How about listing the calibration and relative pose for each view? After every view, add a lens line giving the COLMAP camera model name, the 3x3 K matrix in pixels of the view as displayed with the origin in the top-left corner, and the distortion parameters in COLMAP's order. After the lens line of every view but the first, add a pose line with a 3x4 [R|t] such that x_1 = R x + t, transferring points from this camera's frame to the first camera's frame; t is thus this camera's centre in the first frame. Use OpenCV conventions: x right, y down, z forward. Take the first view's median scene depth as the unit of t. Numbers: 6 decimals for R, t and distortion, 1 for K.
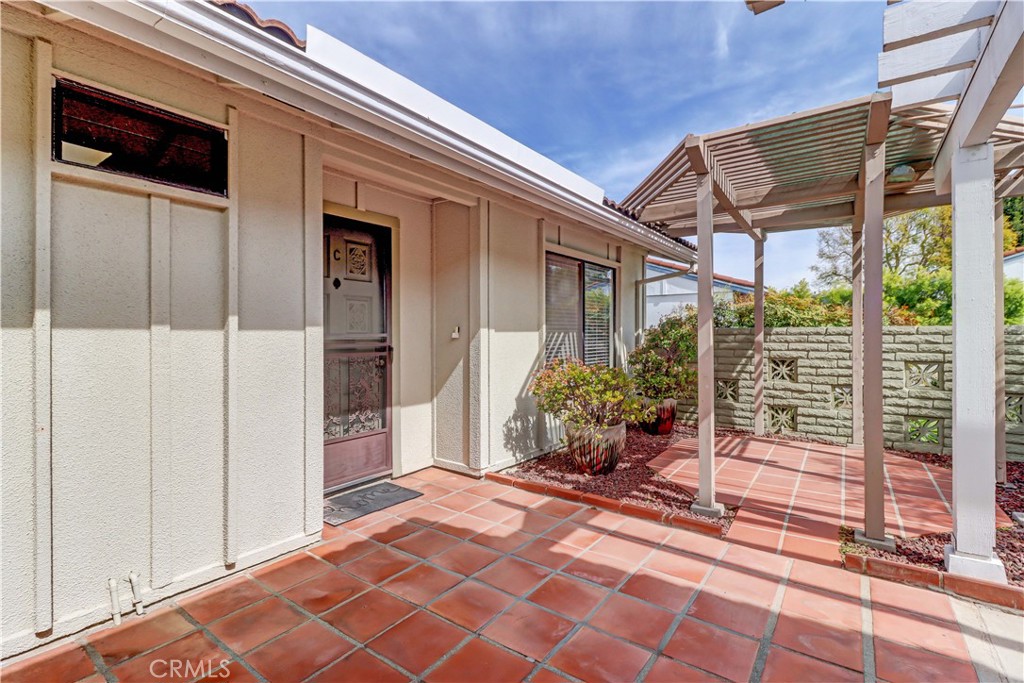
lens RADIAL K [[474.4, 0, 515.3], [0, 474.4, 334.3], [0, 0, 1]] dist [0.022209, -0.013496]
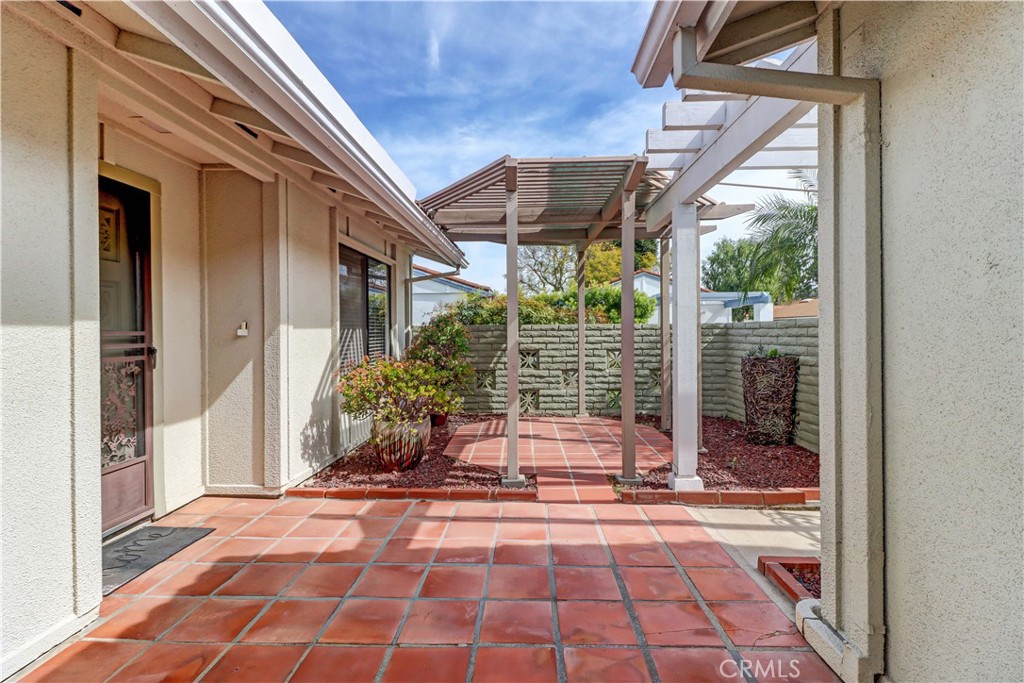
lens RADIAL K [[472.4, 0, 516.3], [0, 472.4, 331.1], [0, 0, 1]] dist [0.021549, -0.014028]
pose [[0.830063, -0.004975, 0.557648, -0.201724], [0.005578, 0.999984, 0.000619, 0.001756], [-0.557642, 0.002597, 0.830077, 0.038666]]
